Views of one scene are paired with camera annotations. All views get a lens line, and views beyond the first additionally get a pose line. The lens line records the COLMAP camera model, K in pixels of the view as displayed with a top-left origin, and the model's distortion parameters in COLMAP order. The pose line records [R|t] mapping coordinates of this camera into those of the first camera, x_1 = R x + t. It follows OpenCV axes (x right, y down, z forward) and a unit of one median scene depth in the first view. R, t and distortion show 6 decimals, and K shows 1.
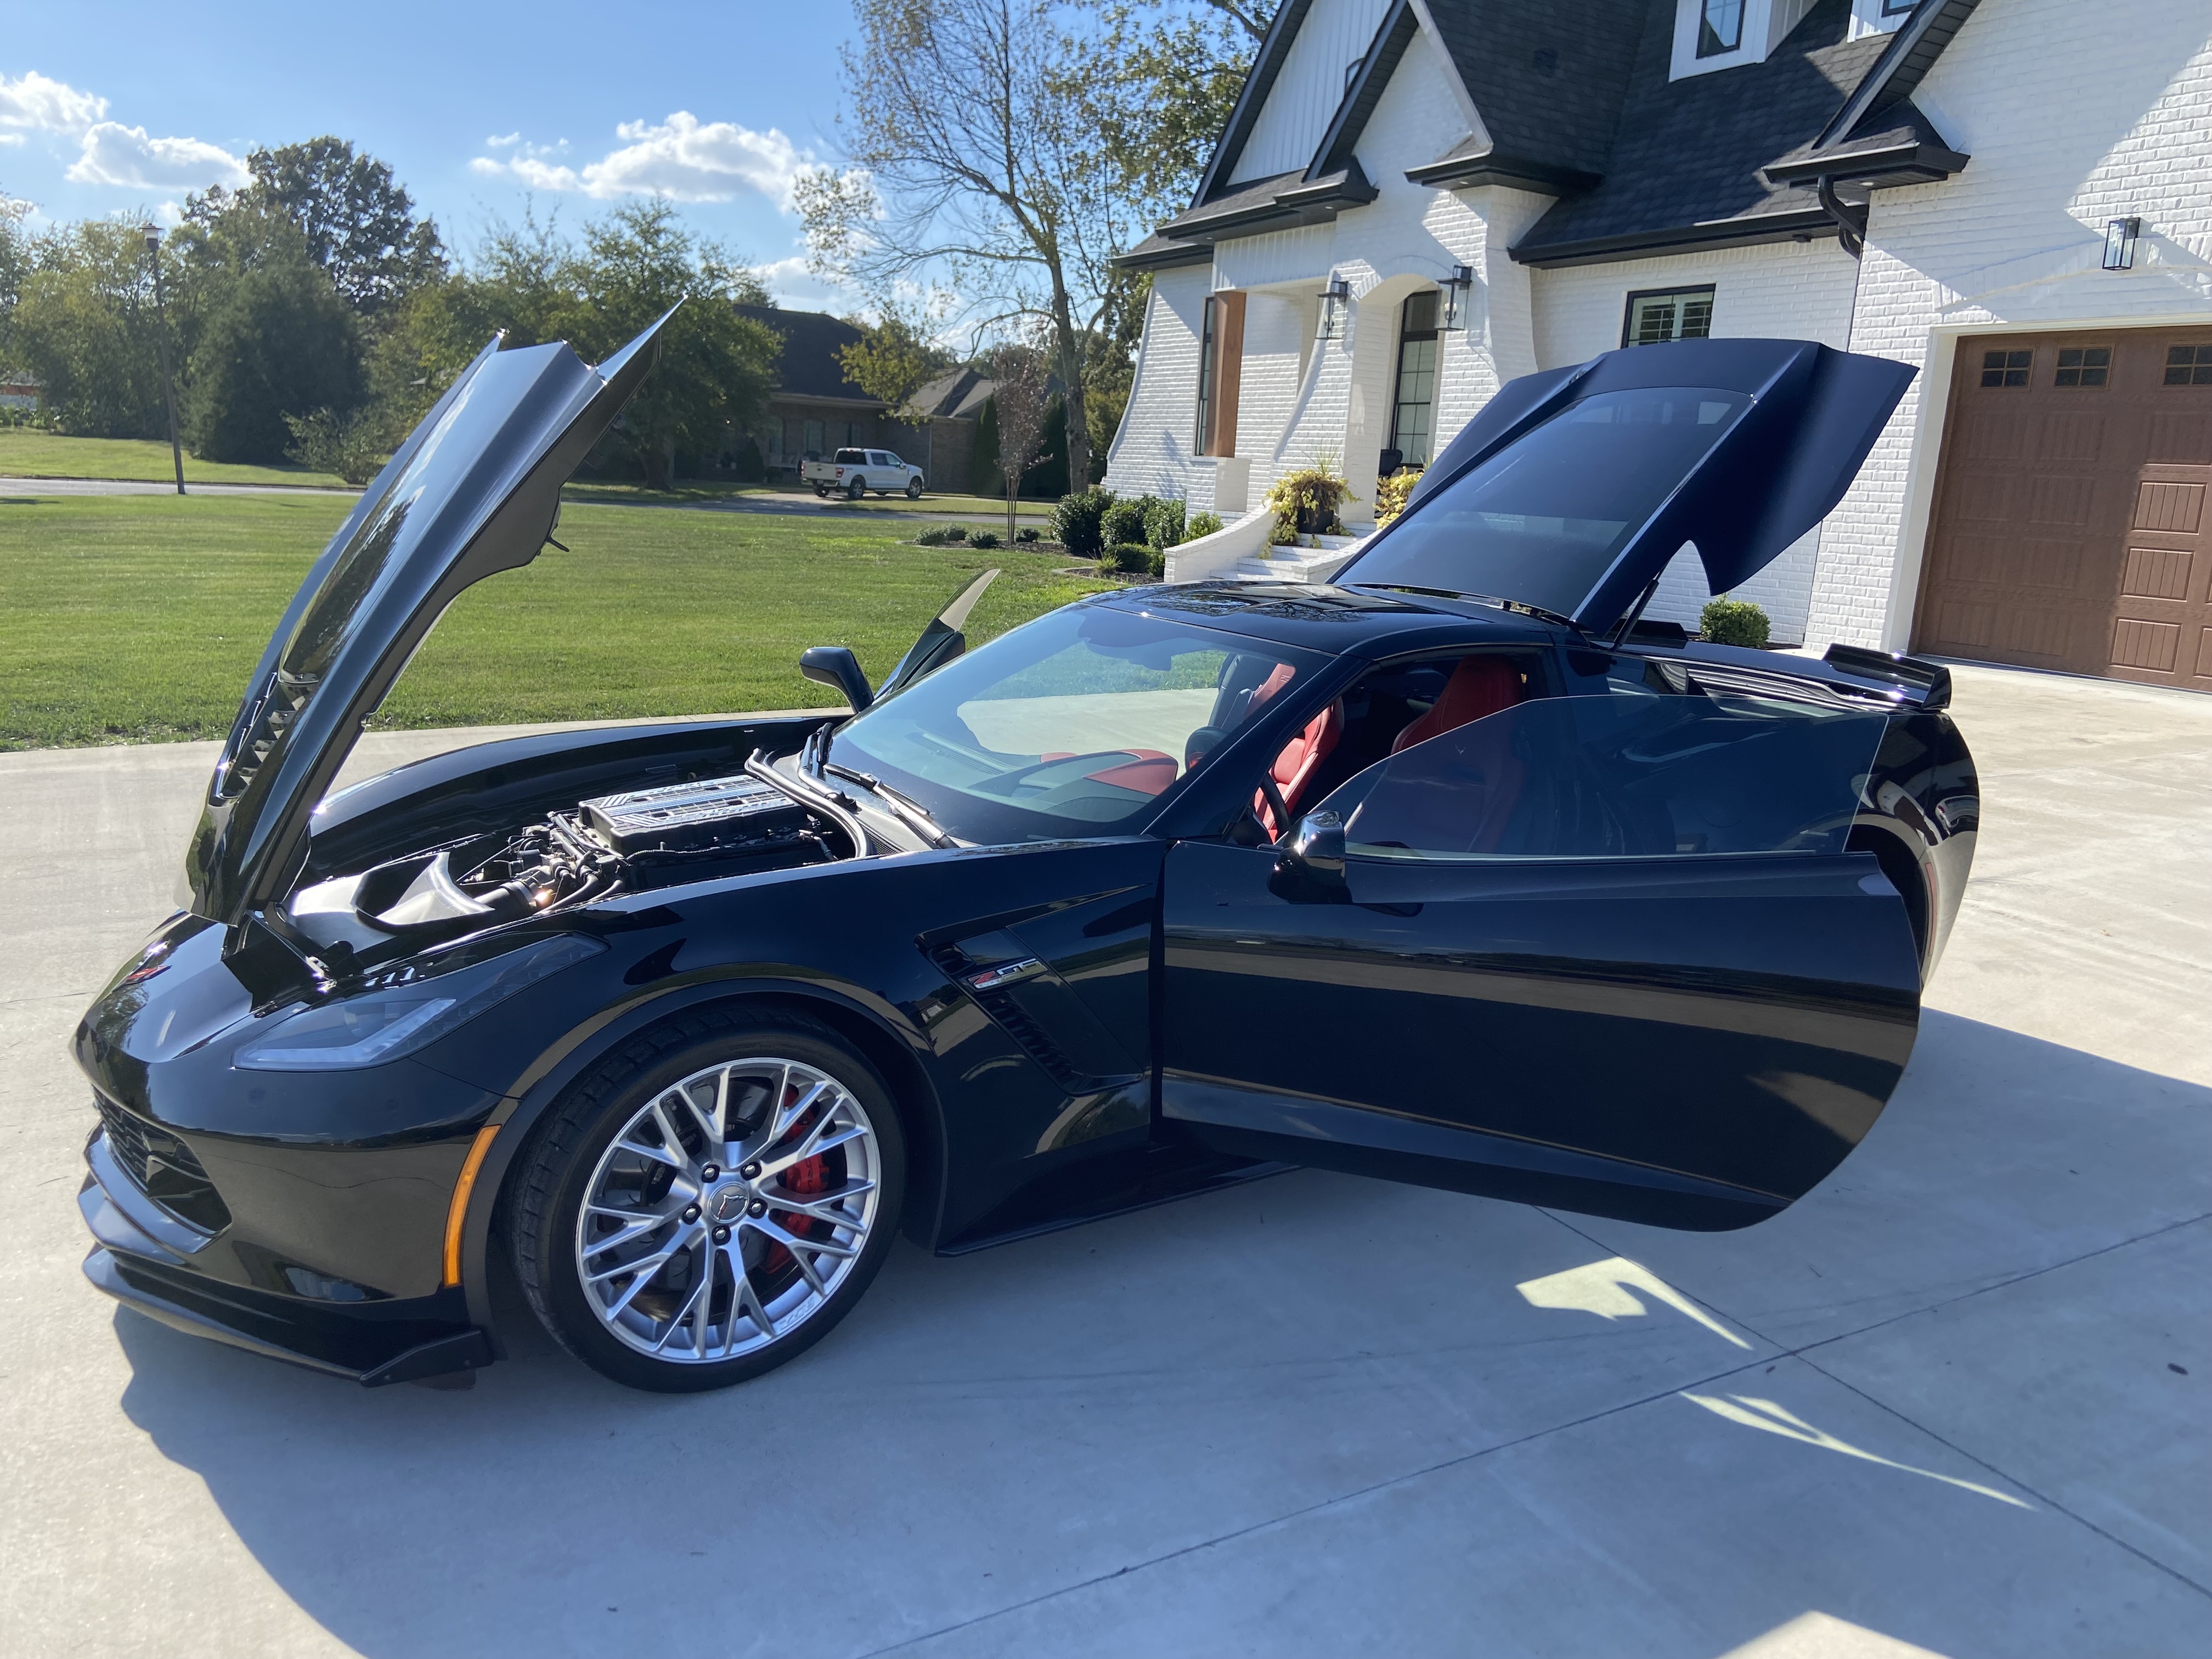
lens RADIAL K [[1633.1, 0, 1115.6], [0, 1633.1, 827.3], [0, 0, 1]] dist [0.128426, -0.156696]
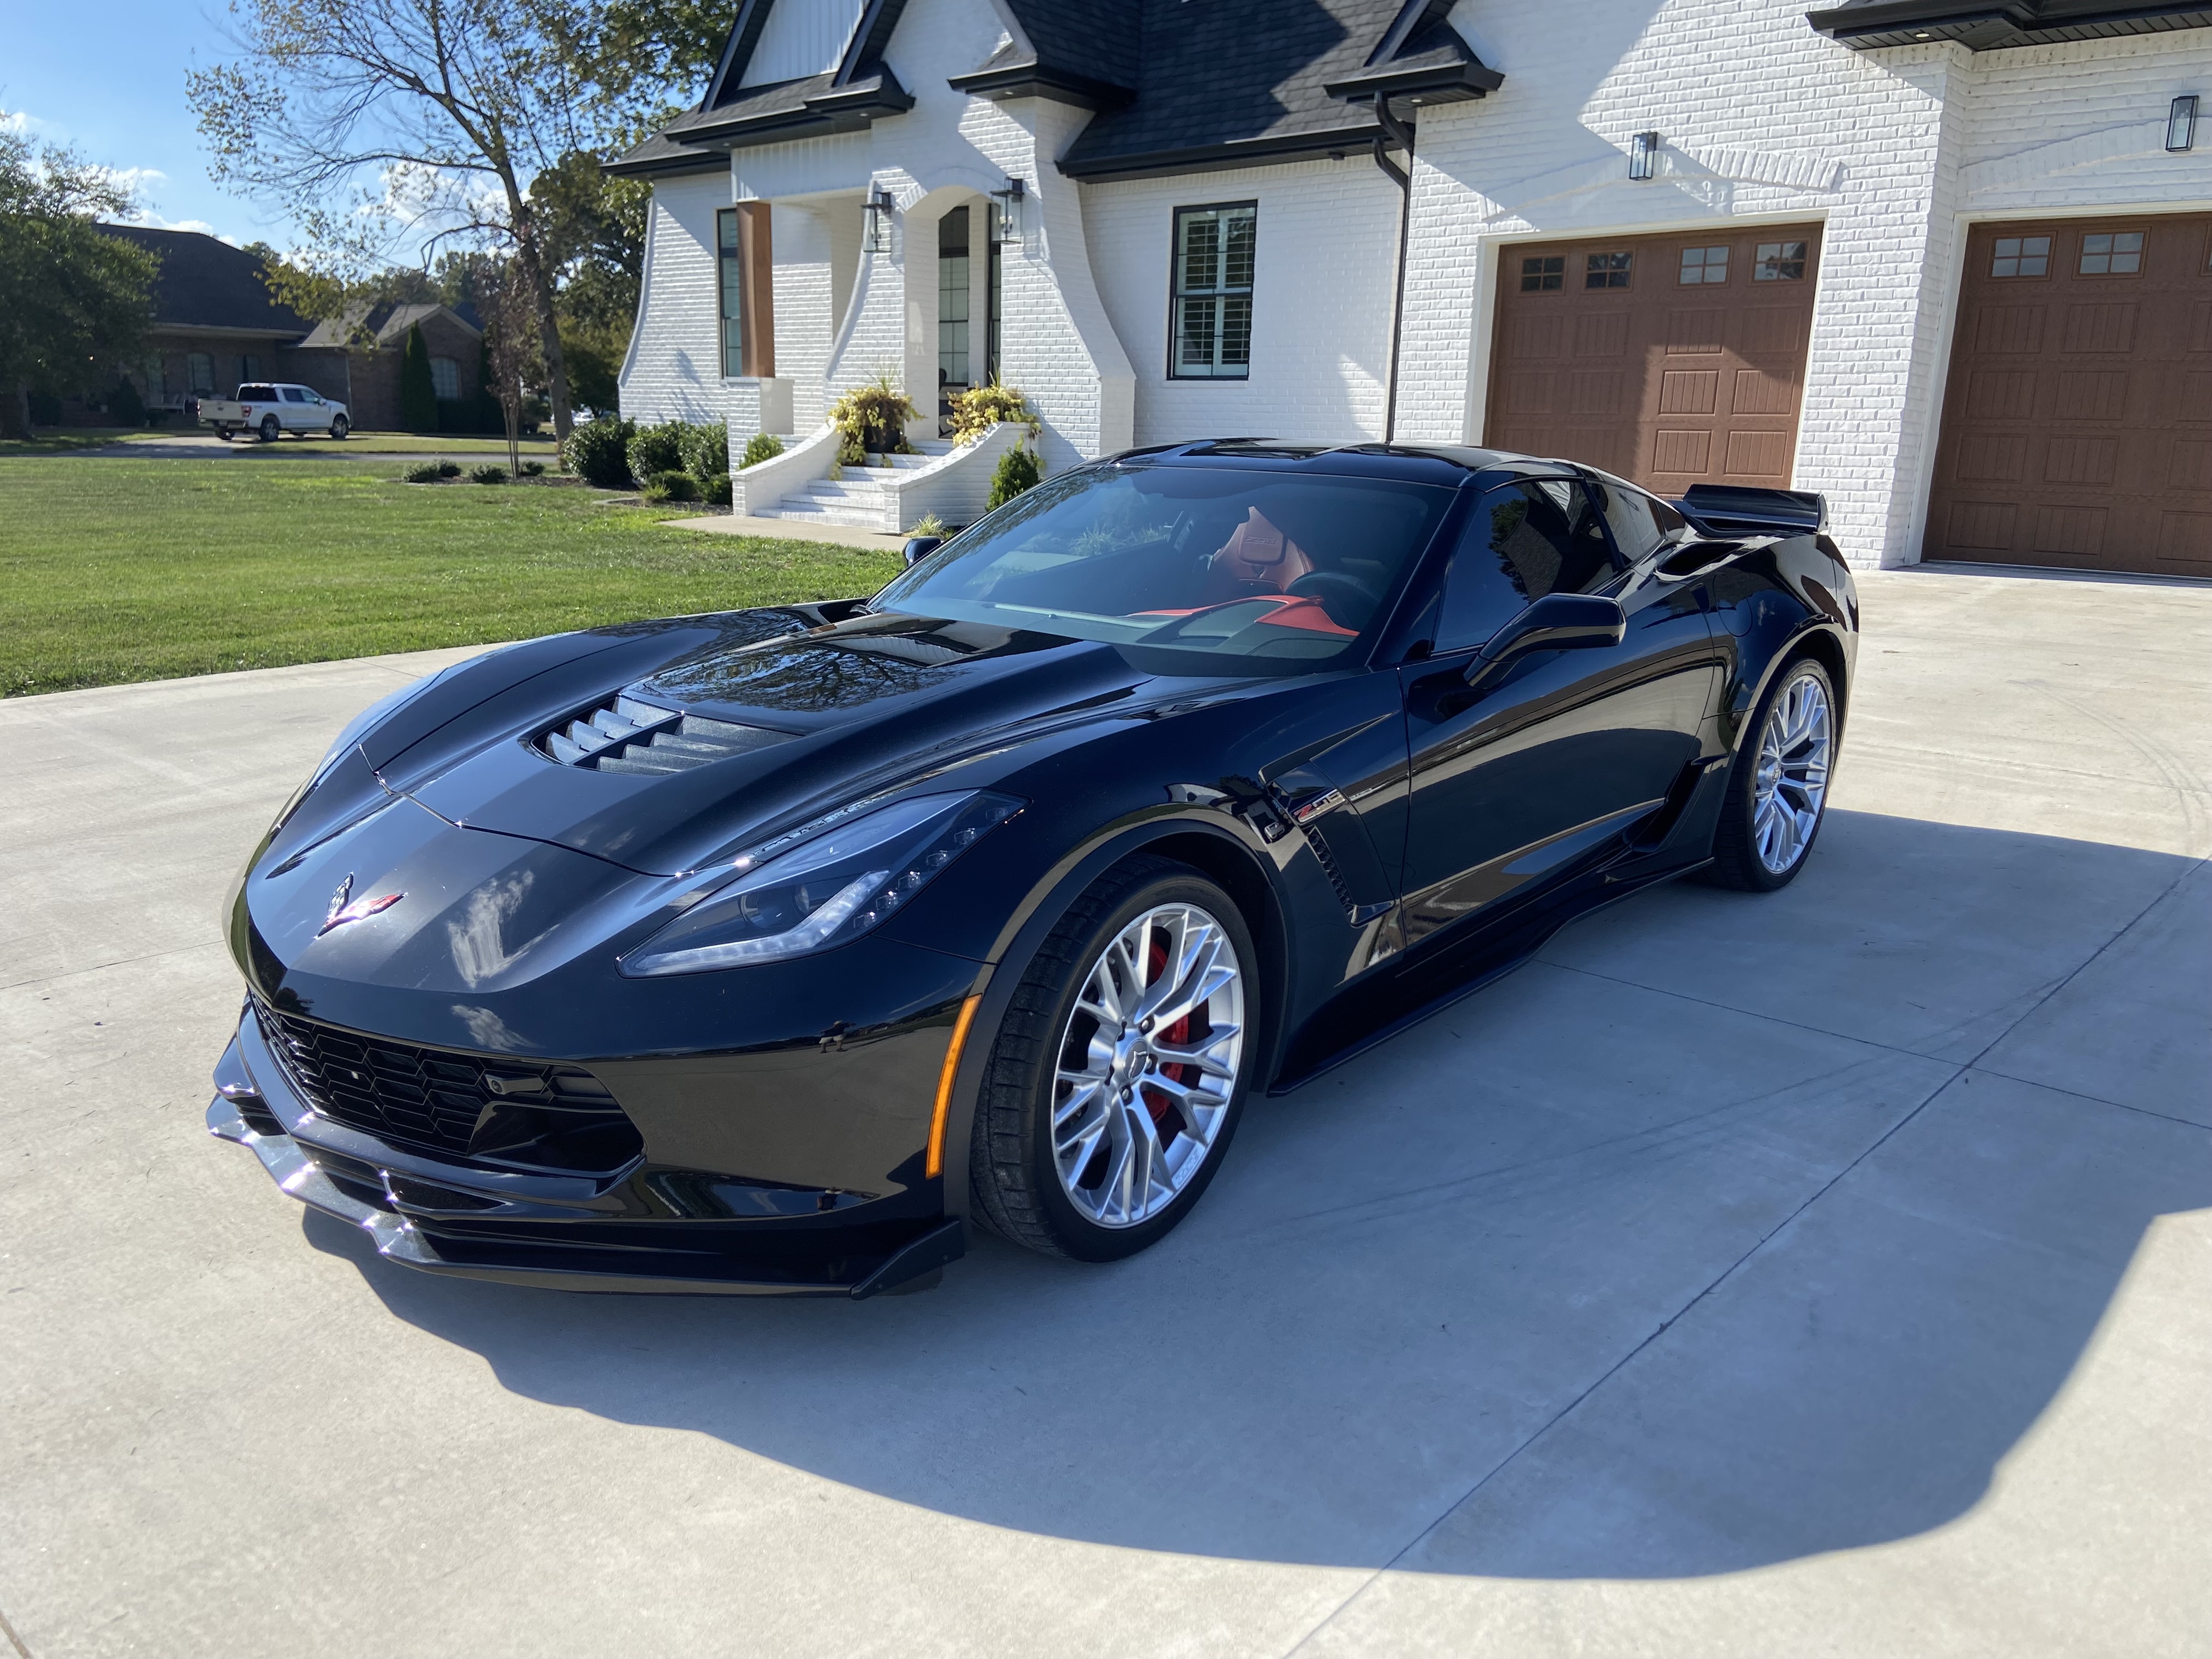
lens RADIAL K [[1633.1, 0, 1115.6], [0, 1633.1, 827.3], [0, 0, 1]] dist [0.128426, -0.156696]
pose [[0.948370, -0.104619, 0.299413, -0.064057], [0.093072, 0.994268, 0.052613, 0.005108], [-0.303201, -0.022030, 0.952672, 0.012150]]
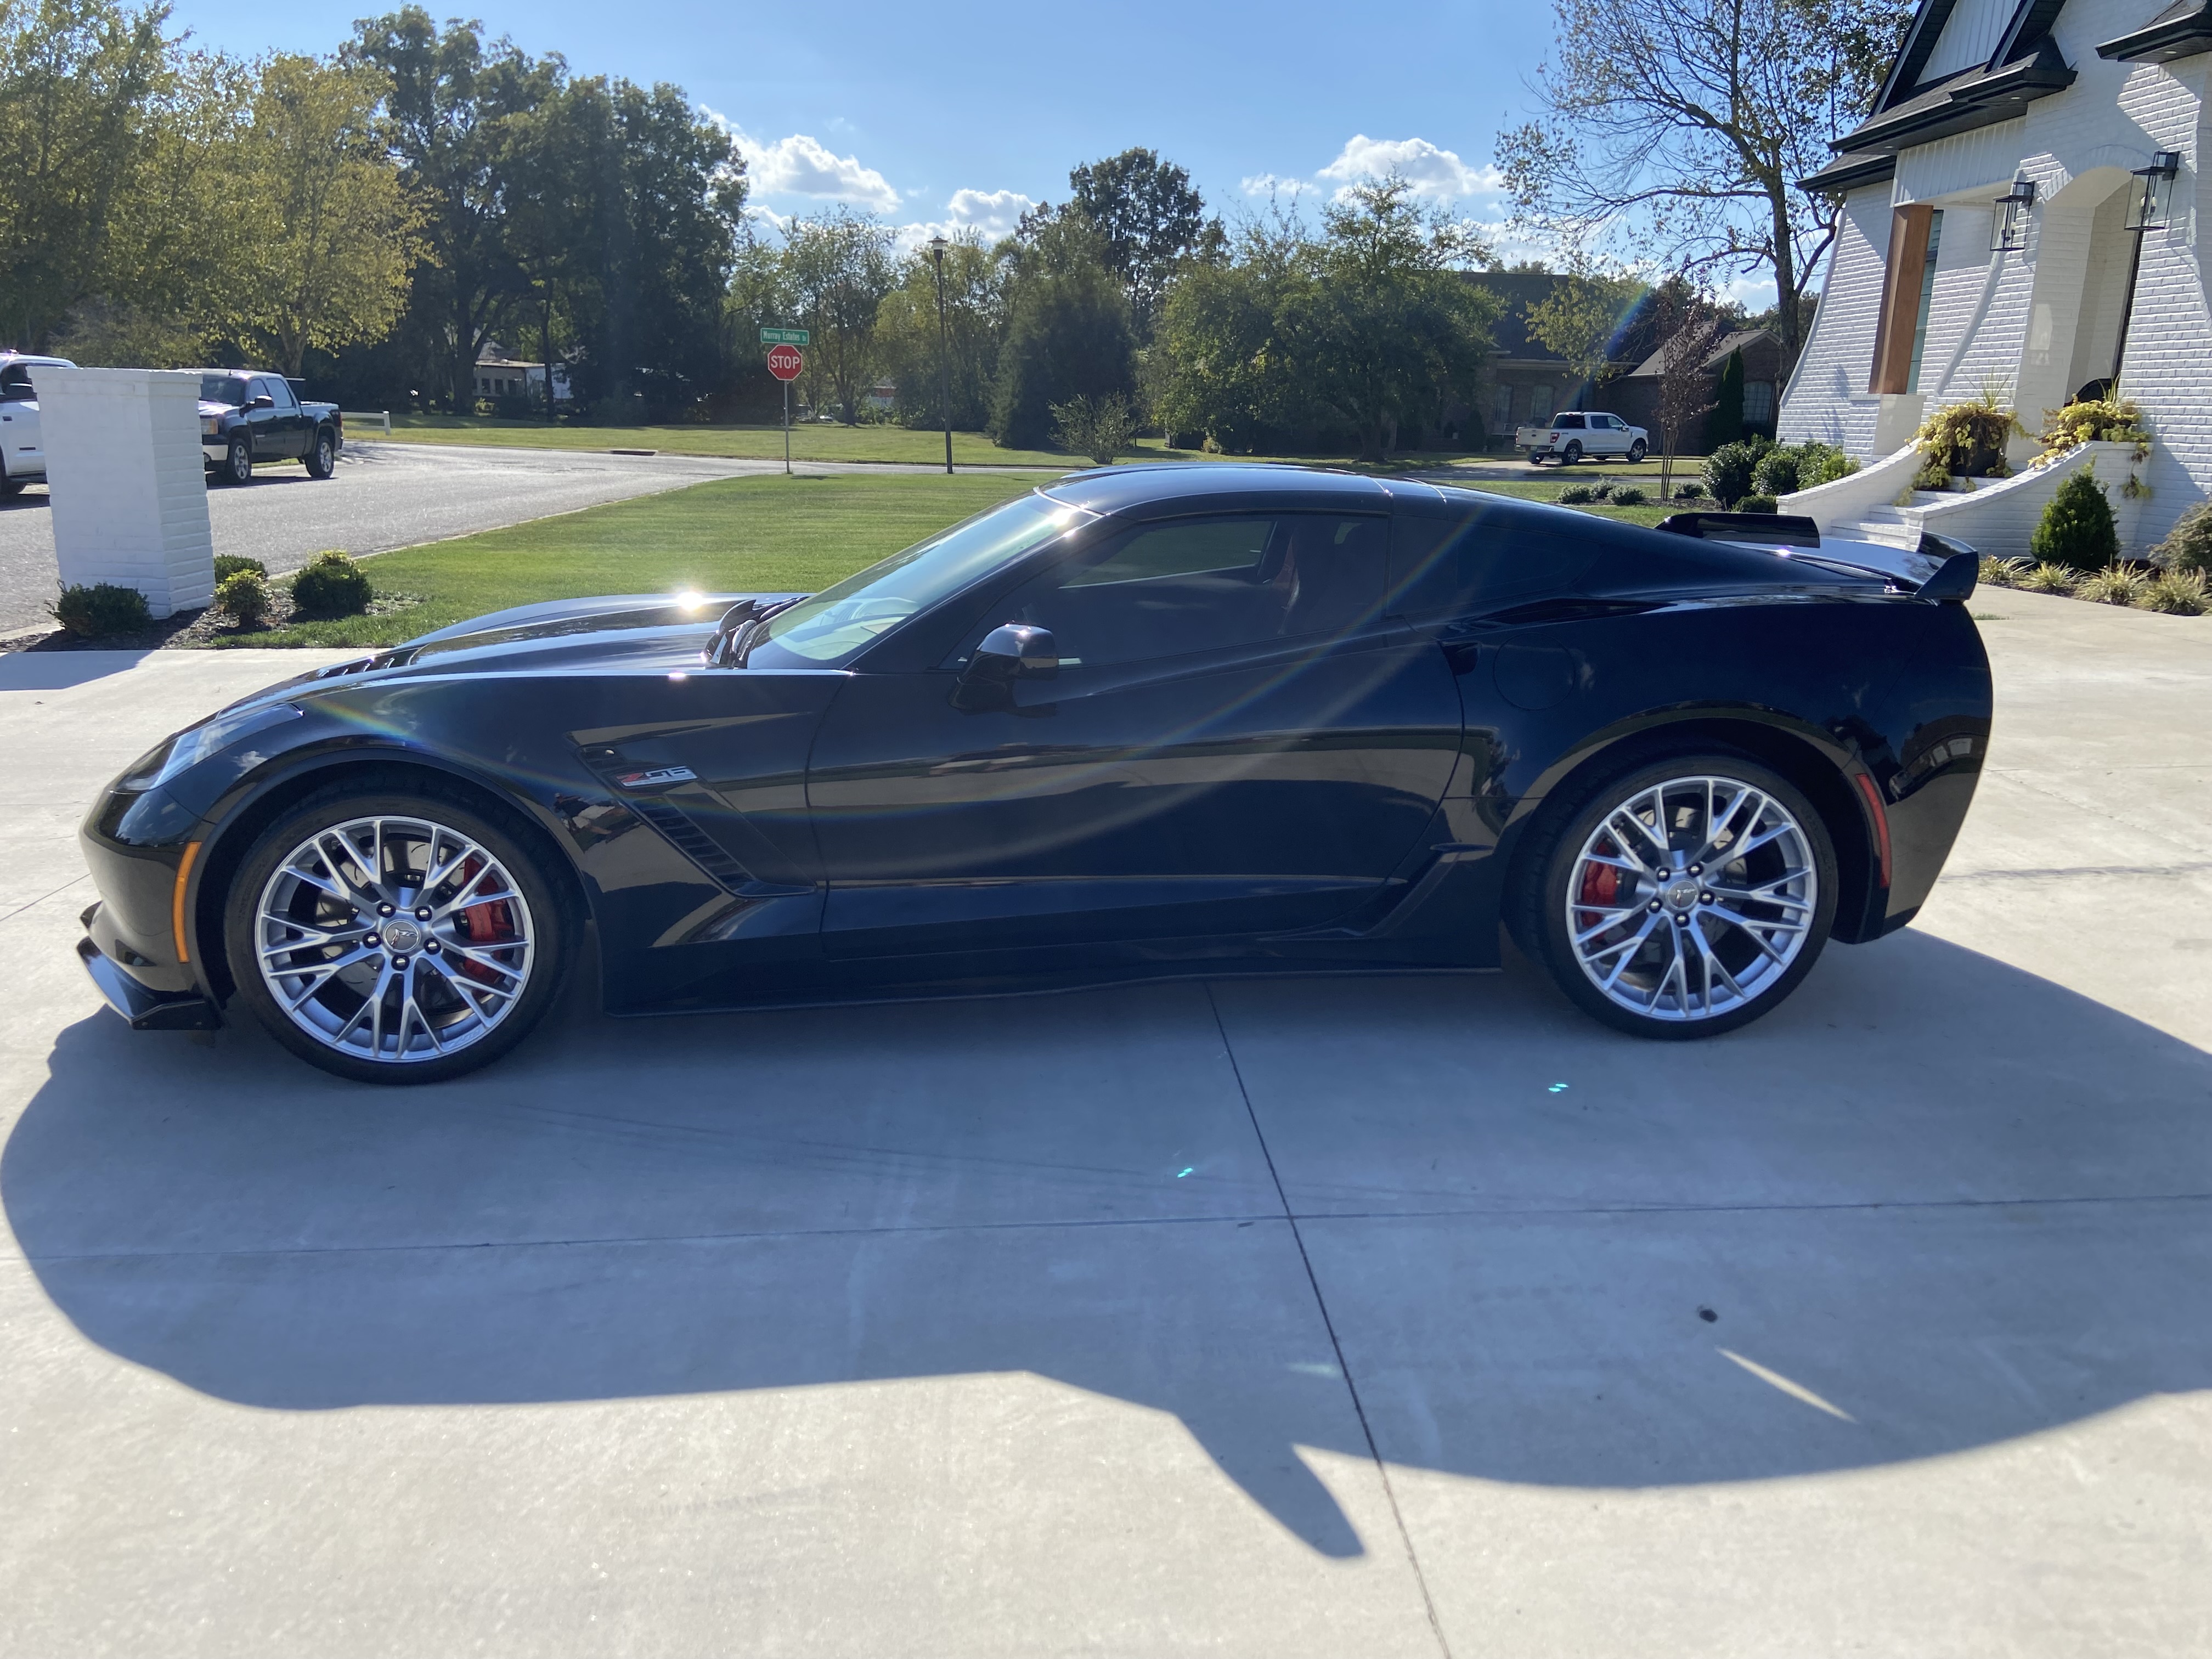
lens RADIAL K [[1622.8, 0, 1126.7], [0, 1622.8, 865.8], [0, 0, 1]] dist [0.096453, -0.108310]
pose [[0.906305, 0.083056, -0.414382, 0.094008], [-0.066776, 0.996325, 0.053648, 0.008973], [0.417315, -0.020951, 0.908520, 0.013797]]
